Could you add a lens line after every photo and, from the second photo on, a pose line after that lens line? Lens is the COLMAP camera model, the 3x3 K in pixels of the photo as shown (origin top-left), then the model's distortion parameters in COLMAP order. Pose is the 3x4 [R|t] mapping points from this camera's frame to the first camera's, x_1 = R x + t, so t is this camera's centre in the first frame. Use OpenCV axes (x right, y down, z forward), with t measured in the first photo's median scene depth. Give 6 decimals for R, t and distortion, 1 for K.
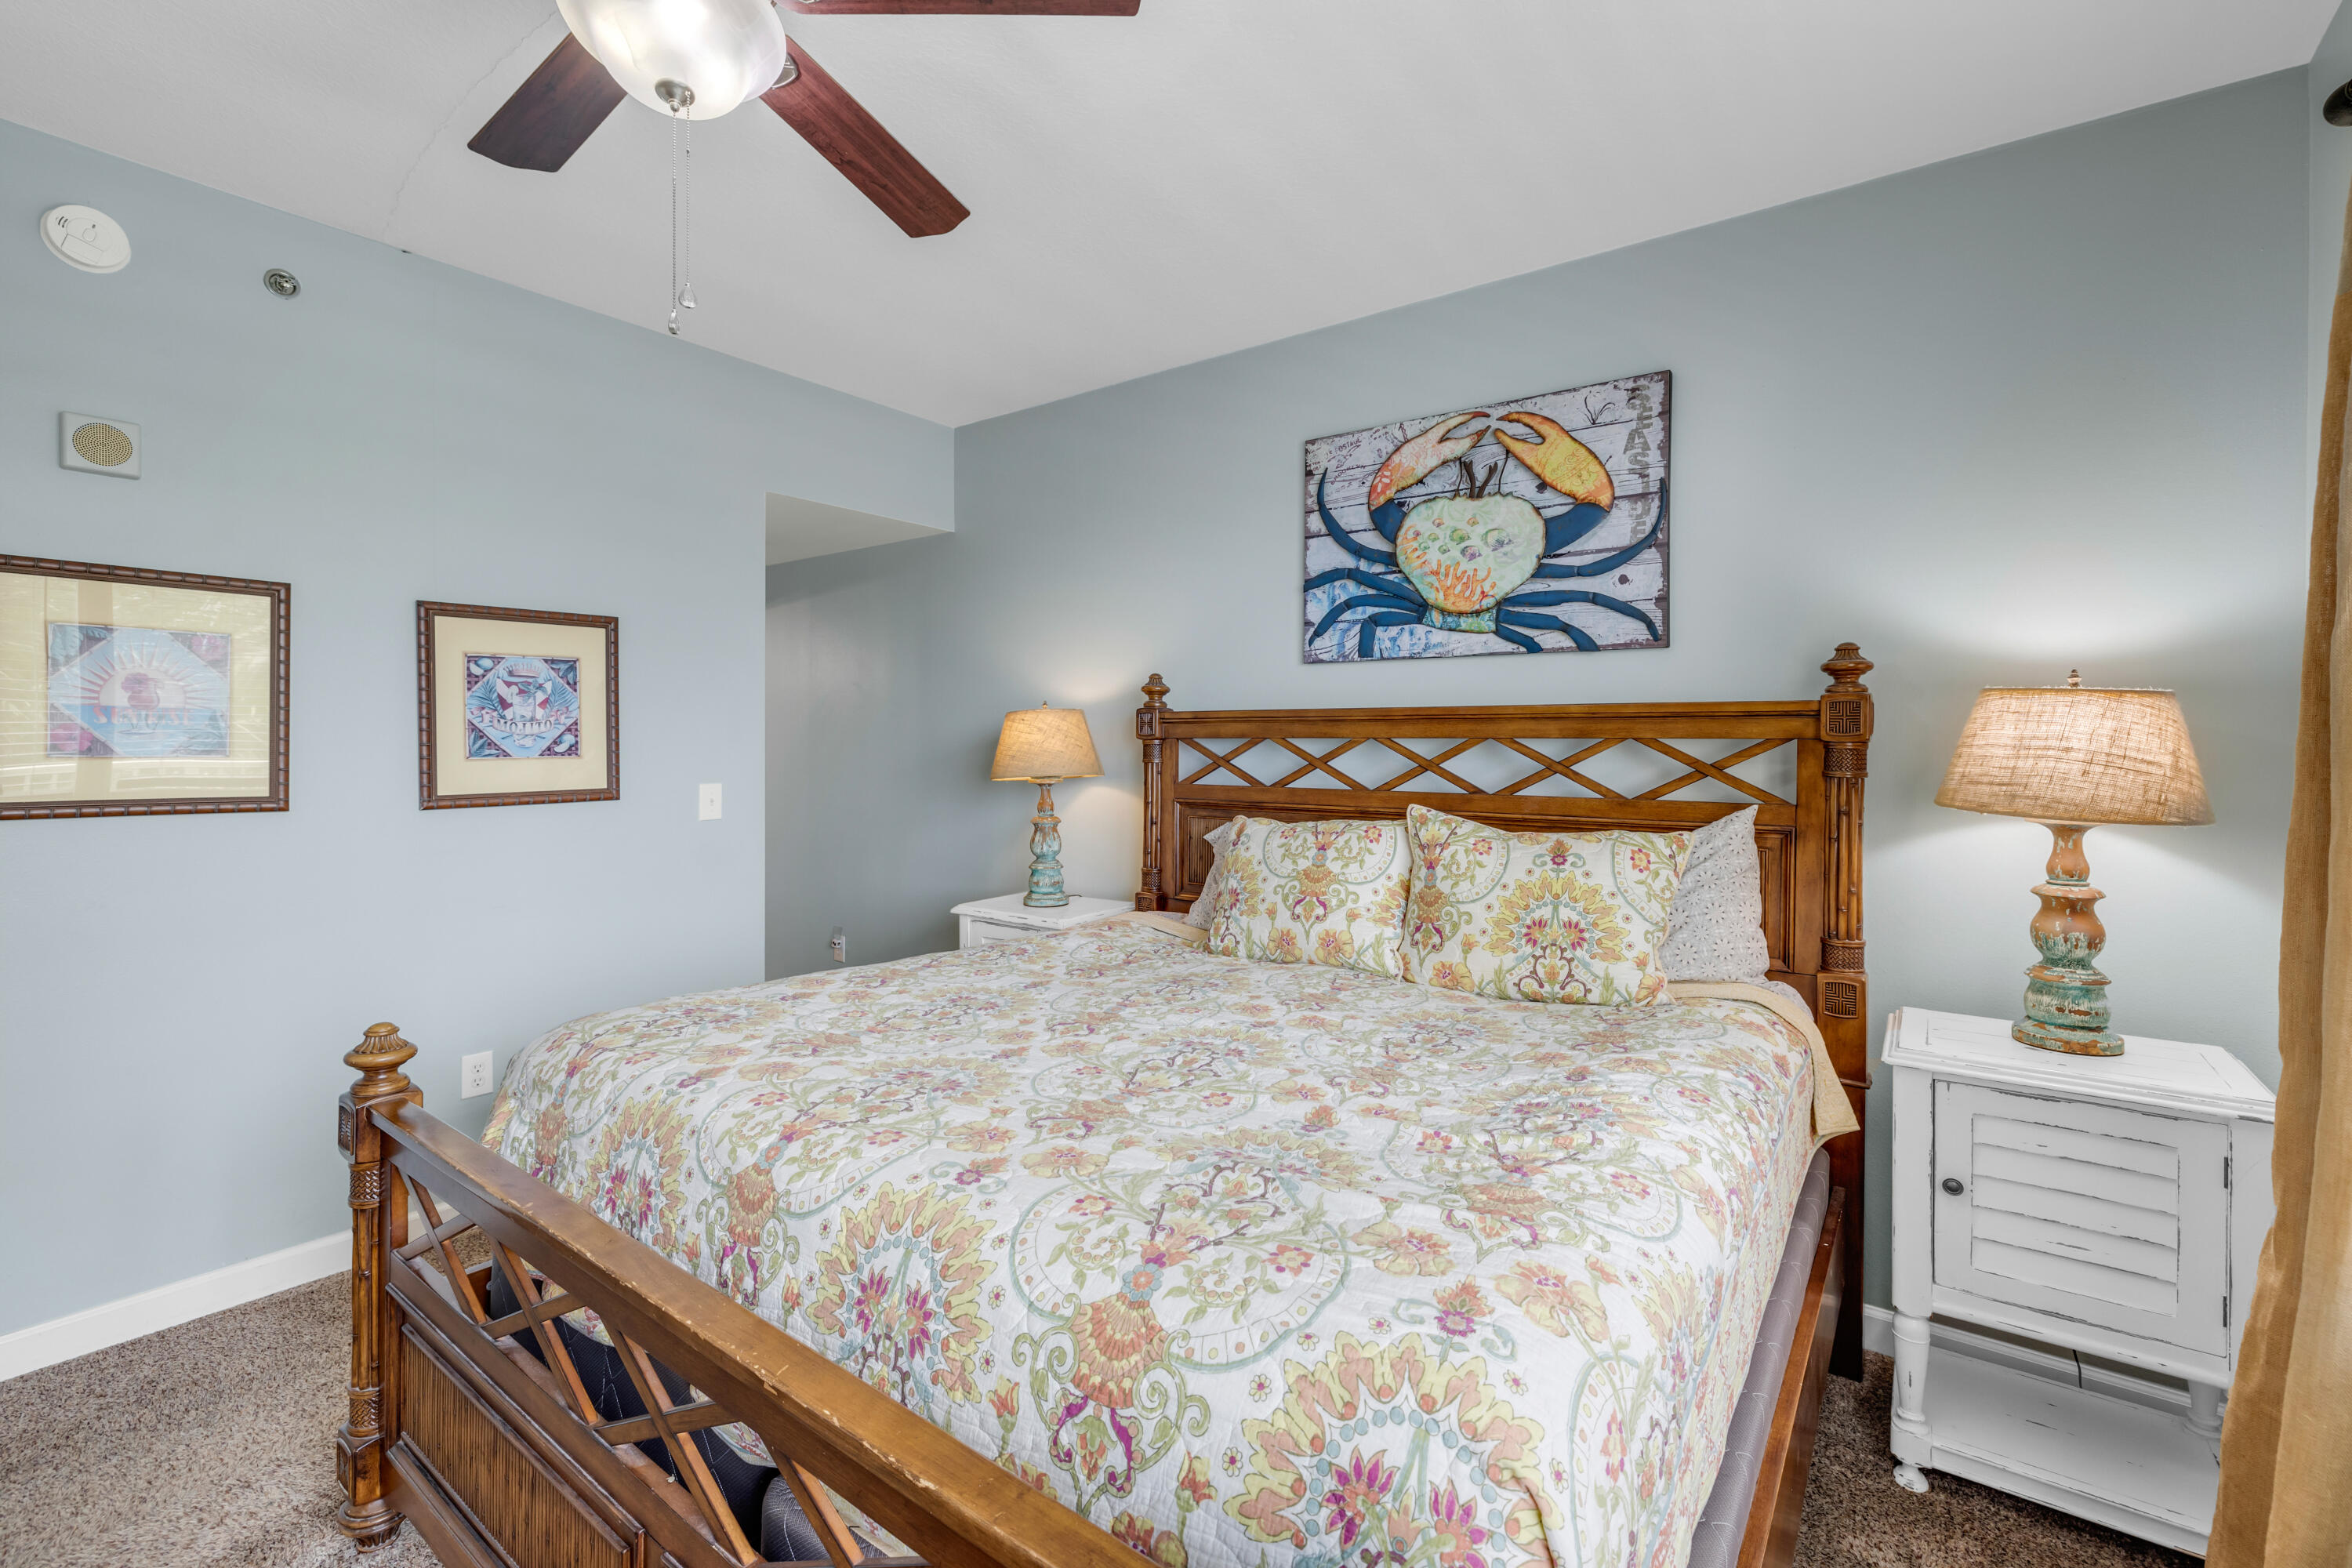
lens RADIAL K [[1019.7, 0, 1182.8], [0, 1019.7, 750.1], [0, 0, 1]] dist [-0.002504, -0.000287]
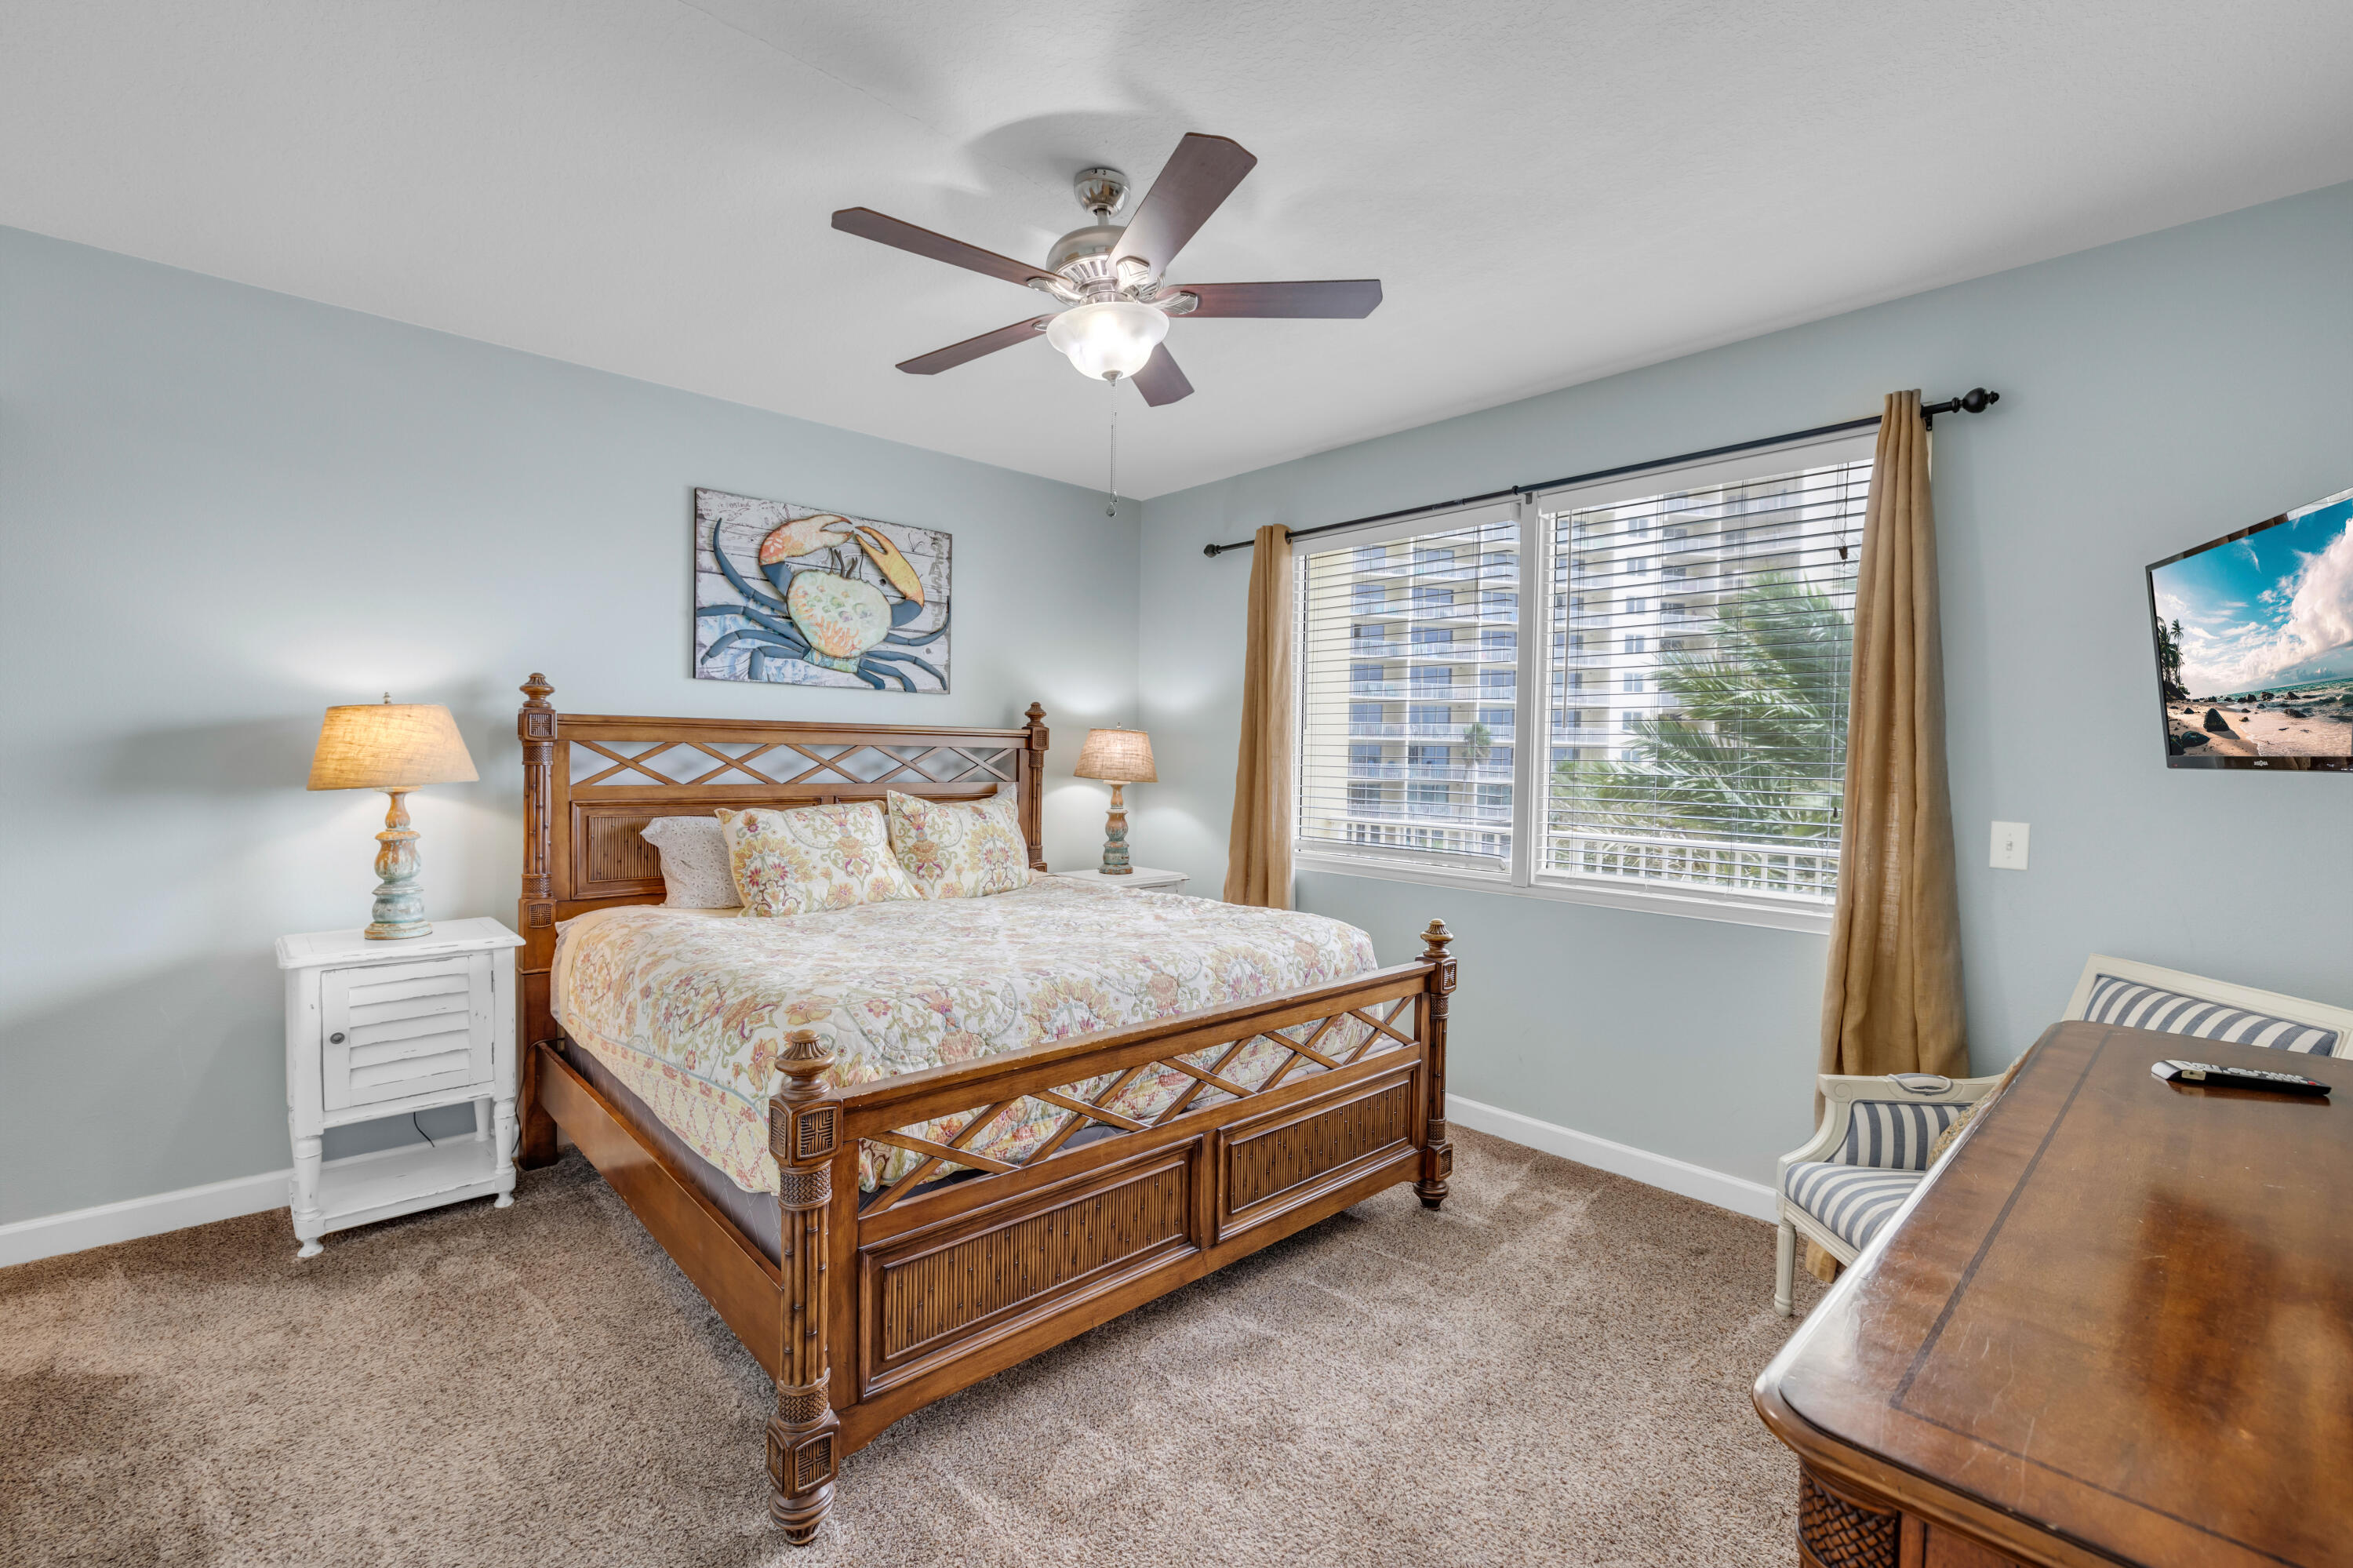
lens RADIAL K [[1009.9, 0, 1171.1], [0, 1009.9, 788.7], [0, 0, 1]] dist [0.001144, -0.000383]
pose [[0.184840, -0.037991, 0.982034, -1.038213], [-0.010762, 0.999114, 0.040677, -0.012940], [-0.982710, -0.018087, 0.184267, 0.277783]]
